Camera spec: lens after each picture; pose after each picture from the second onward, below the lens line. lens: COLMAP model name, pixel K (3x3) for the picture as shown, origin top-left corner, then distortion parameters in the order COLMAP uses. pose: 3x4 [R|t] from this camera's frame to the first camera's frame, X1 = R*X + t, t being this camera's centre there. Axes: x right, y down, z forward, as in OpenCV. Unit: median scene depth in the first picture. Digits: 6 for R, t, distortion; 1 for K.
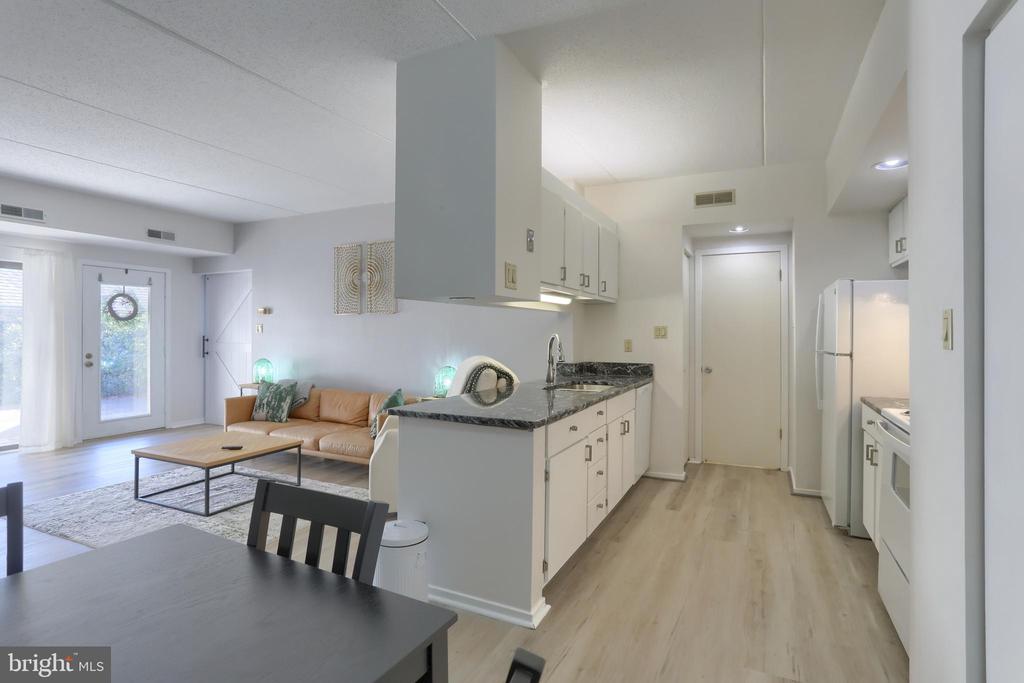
lens RADIAL K [[521.2, 0, 509.3], [0, 521.2, 332.7], [0, 0, 1]] dist [-0.053953, 0.034615]
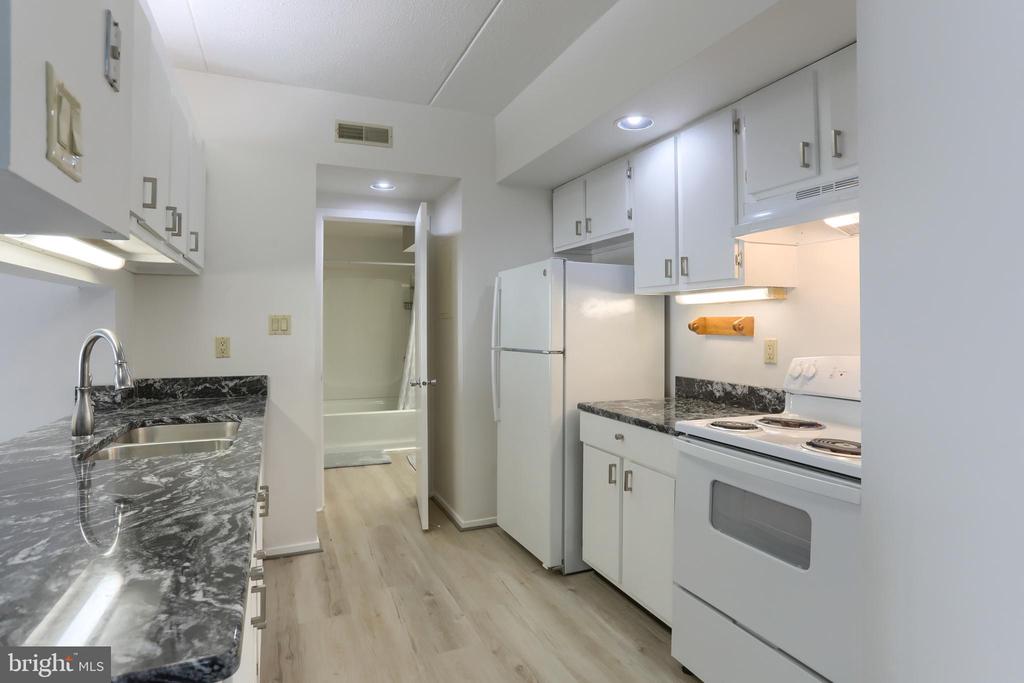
lens RADIAL K [[557.3, 0, 513.9], [0, 557.3, 323.8], [0, 0, 1]] dist [-0.002868, -0.000198]
pose [[0.654832, 0.000129, 0.755775, -0.040572], [0.004201, 0.999984, -0.003811, 0.001589], [-0.755763, 0.005671, 0.654821, 0.364095]]
